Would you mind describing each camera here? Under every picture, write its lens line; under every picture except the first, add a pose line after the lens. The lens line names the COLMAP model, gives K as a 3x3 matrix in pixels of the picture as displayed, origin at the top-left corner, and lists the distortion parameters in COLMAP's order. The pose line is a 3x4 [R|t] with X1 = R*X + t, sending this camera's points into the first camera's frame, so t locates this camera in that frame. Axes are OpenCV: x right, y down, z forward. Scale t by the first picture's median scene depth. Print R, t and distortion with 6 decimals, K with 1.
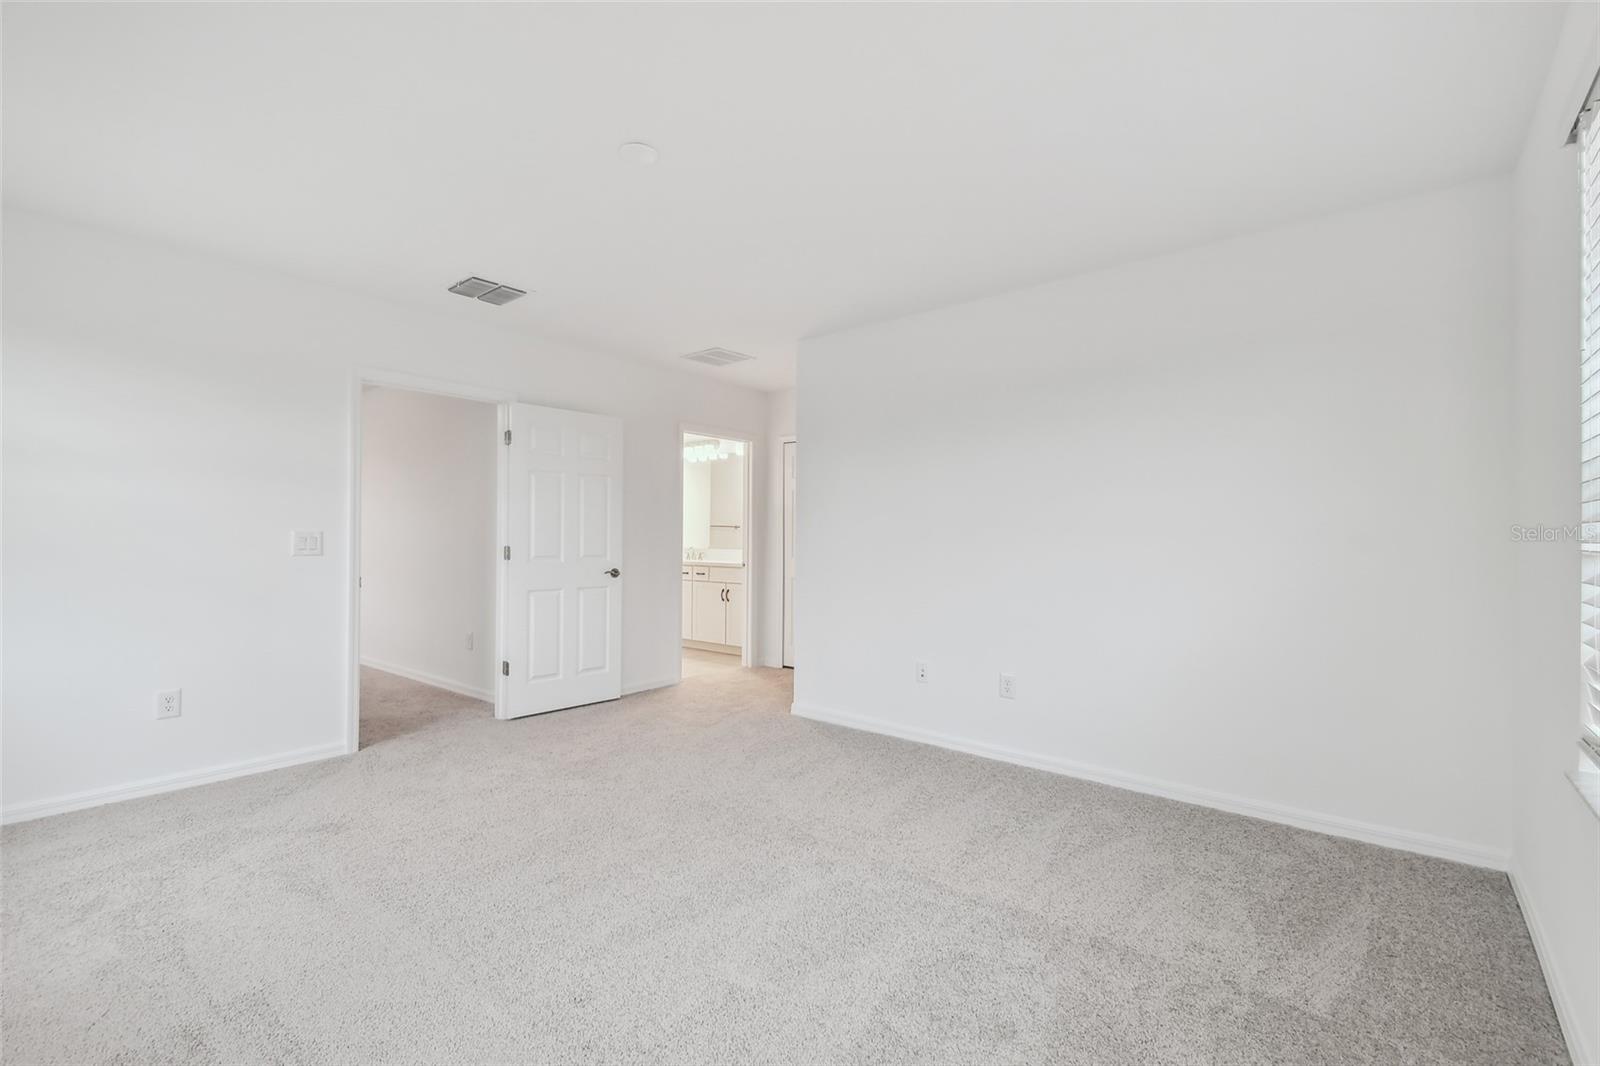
lens RADIAL K [[699.7, 0, 792.7], [0, 699.7, 536.7], [0, 0, 1]] dist [0.048214, -0.022450]
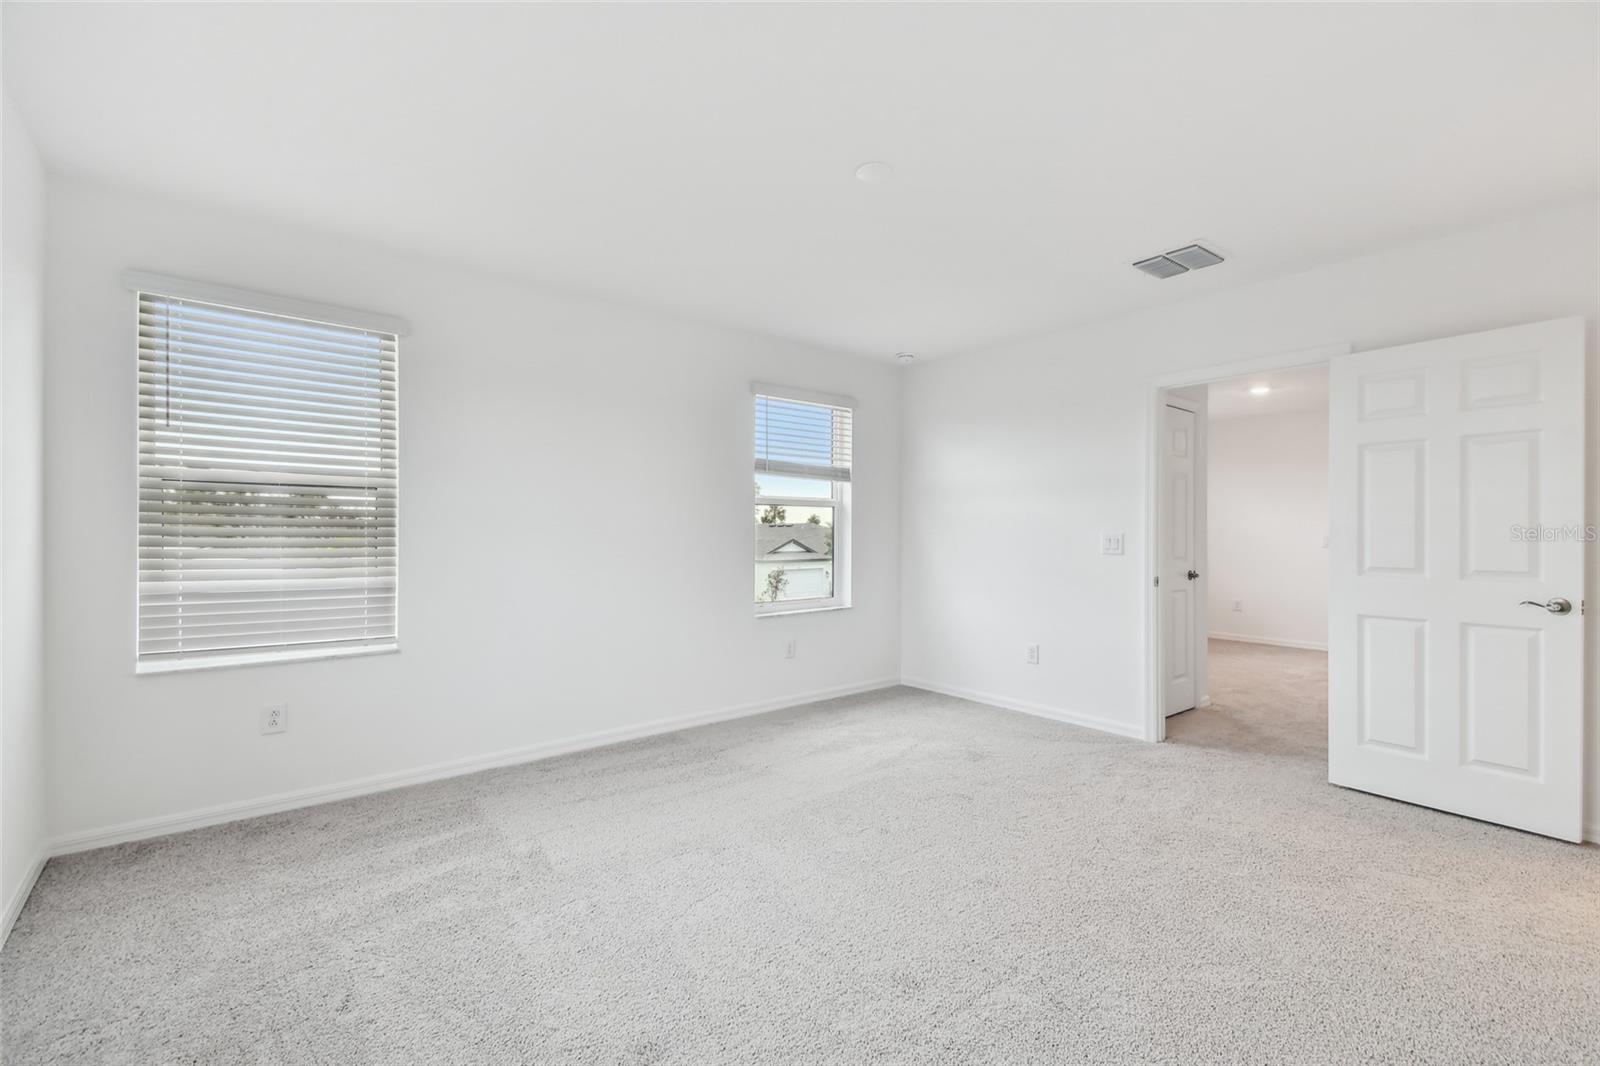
lens RADIAL K [[699.7, 0, 792.7], [0, 699.7, 536.7], [0, 0, 1]] dist [0.048214, -0.022450]
pose [[-0.199790, -0.002312, -0.979836, 0.542661], [-0.004768, 0.999988, -0.001388, 0.001640], [0.979827, 0.004394, -0.199798, 0.709404]]
